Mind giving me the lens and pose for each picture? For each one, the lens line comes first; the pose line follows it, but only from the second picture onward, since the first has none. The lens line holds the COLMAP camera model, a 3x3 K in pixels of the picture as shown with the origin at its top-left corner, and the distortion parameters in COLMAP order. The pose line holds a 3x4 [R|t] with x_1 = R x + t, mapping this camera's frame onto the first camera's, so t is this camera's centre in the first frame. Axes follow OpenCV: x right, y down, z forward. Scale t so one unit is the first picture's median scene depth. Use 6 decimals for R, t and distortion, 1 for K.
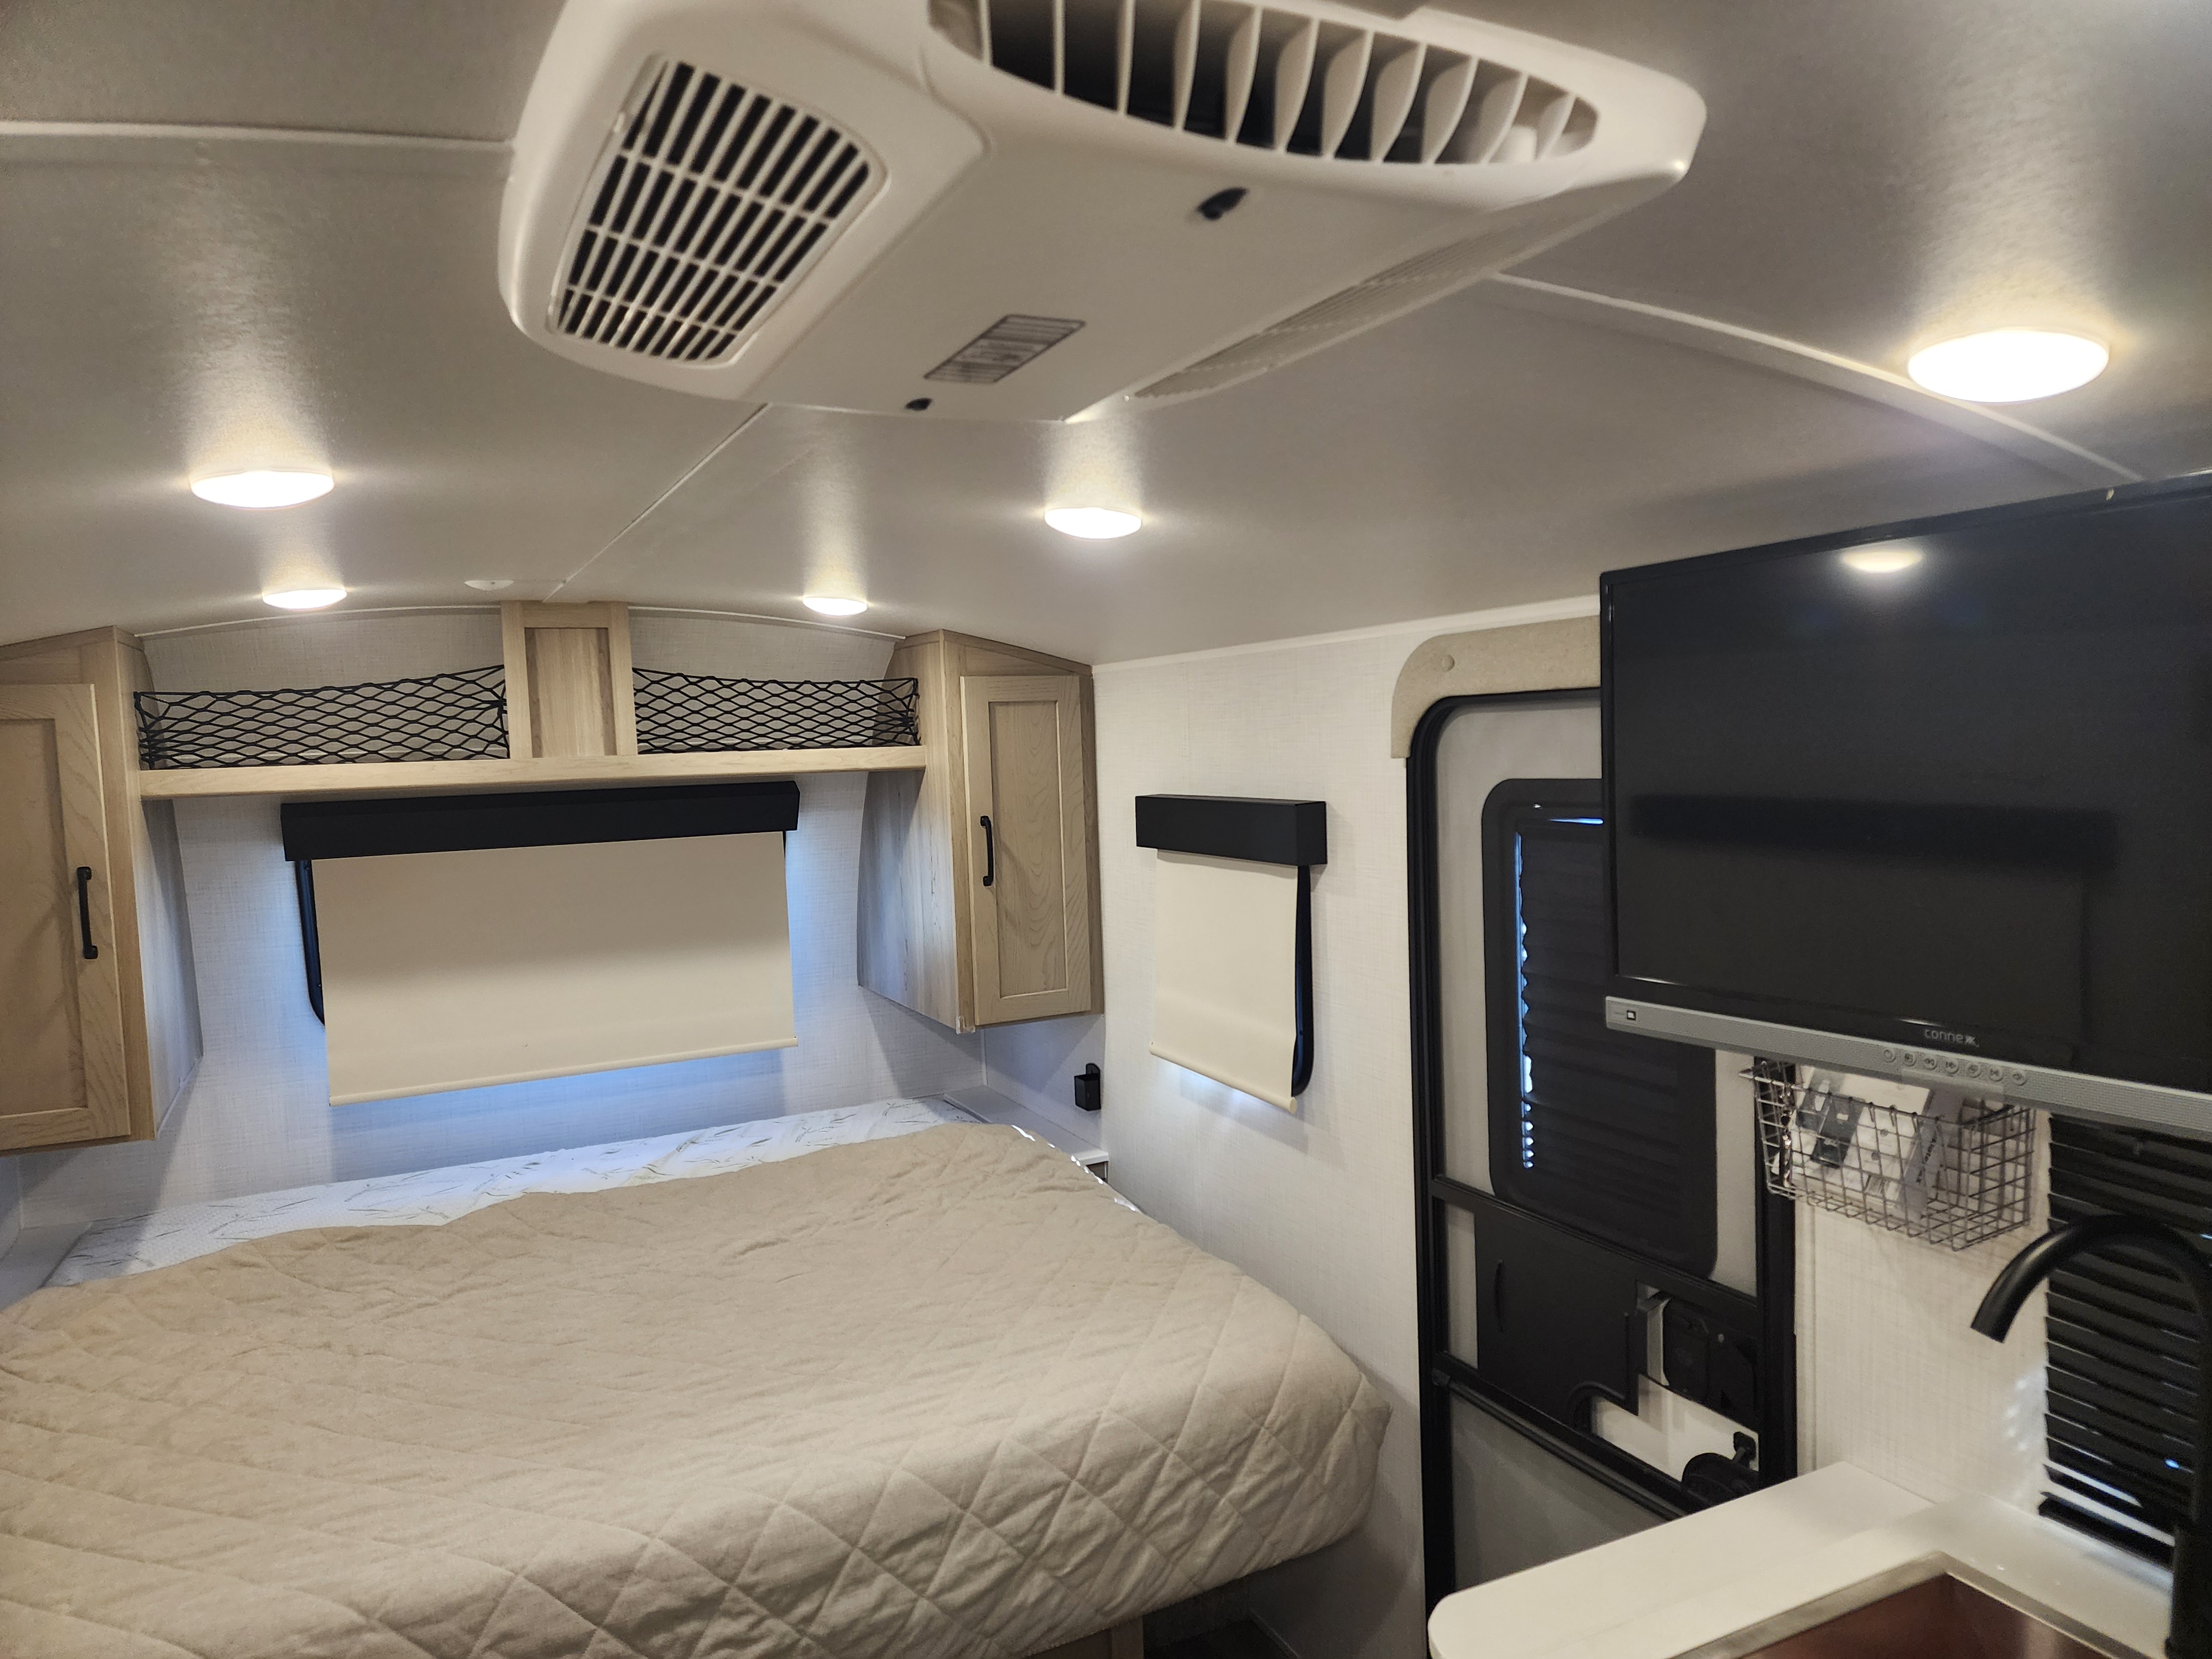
lens RADIAL K [[1479.0, 0, 1116.0], [0, 1479.0, 851.9], [0, 0, 1]] dist [0.080921, -0.068788]
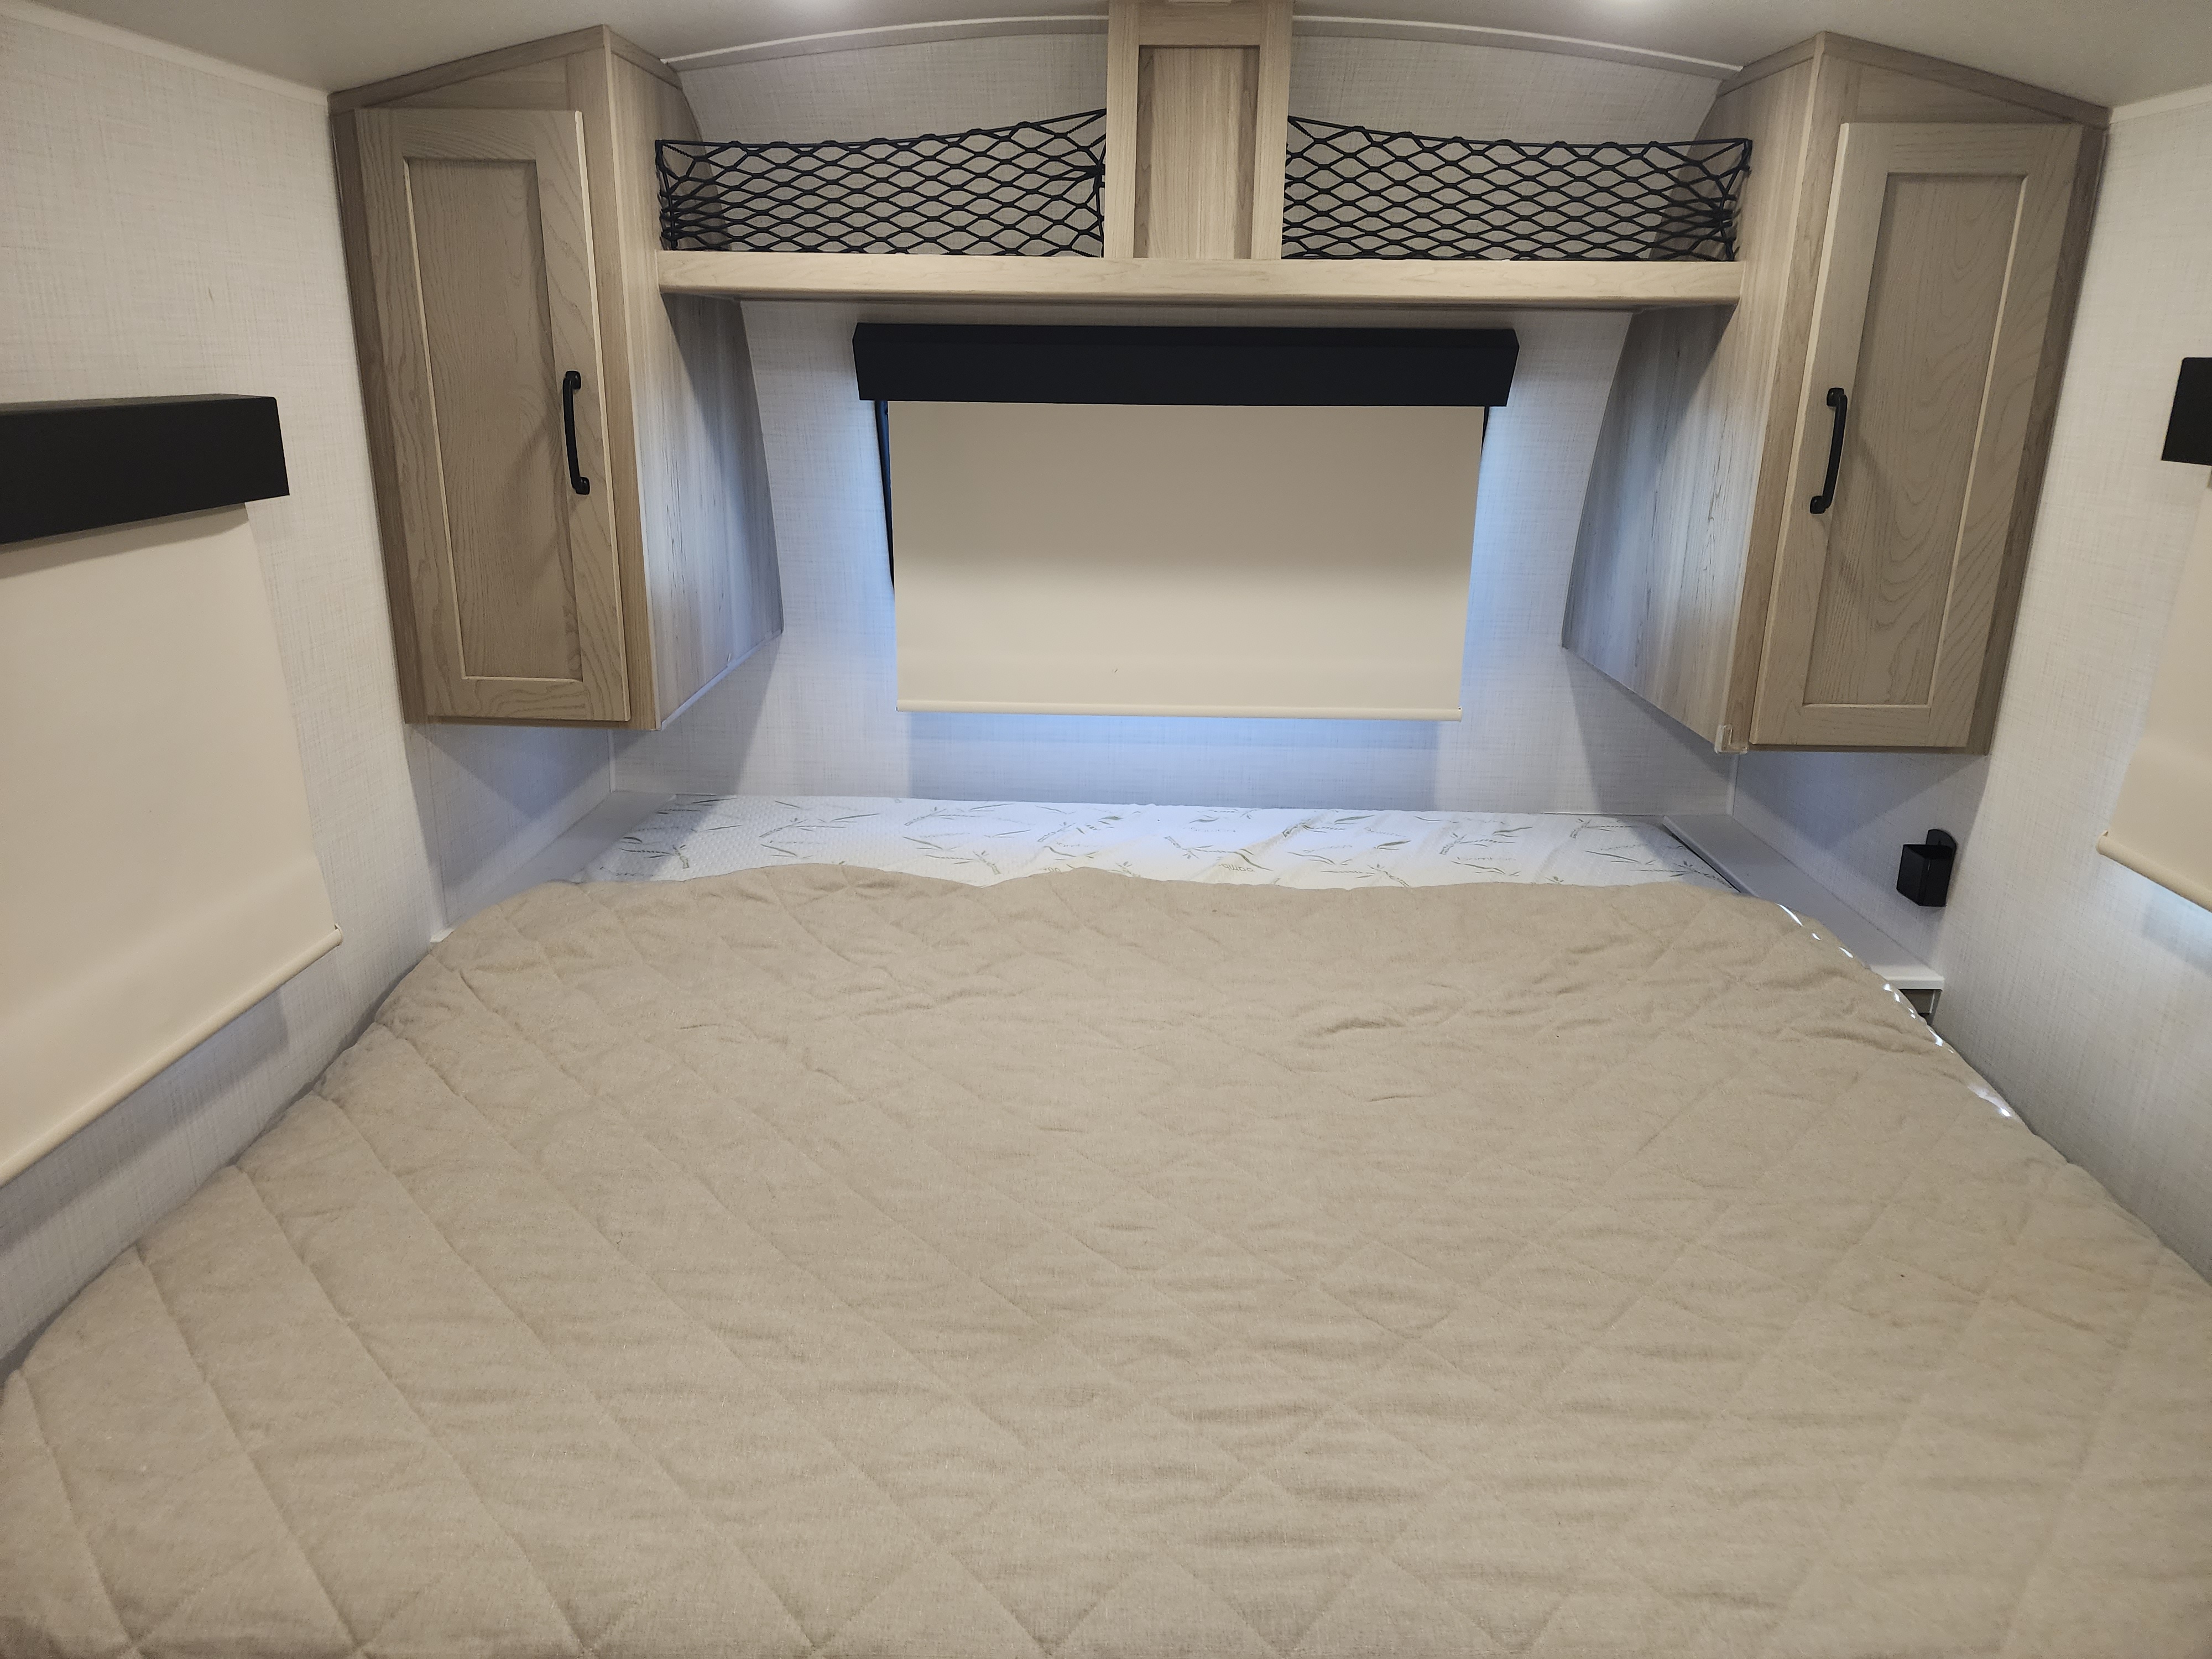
lens RADIAL K [[1492.9, 0, 1085.5], [0, 1492.9, 812.9], [0, 0, 1]] dist [0.049417, -0.047380]
pose [[0.884220, 0.178845, -0.431475, -0.067774], [-0.079738, 0.968026, 0.237837, 0.020356], [0.460215, -0.175896, 0.870209, 0.343173]]
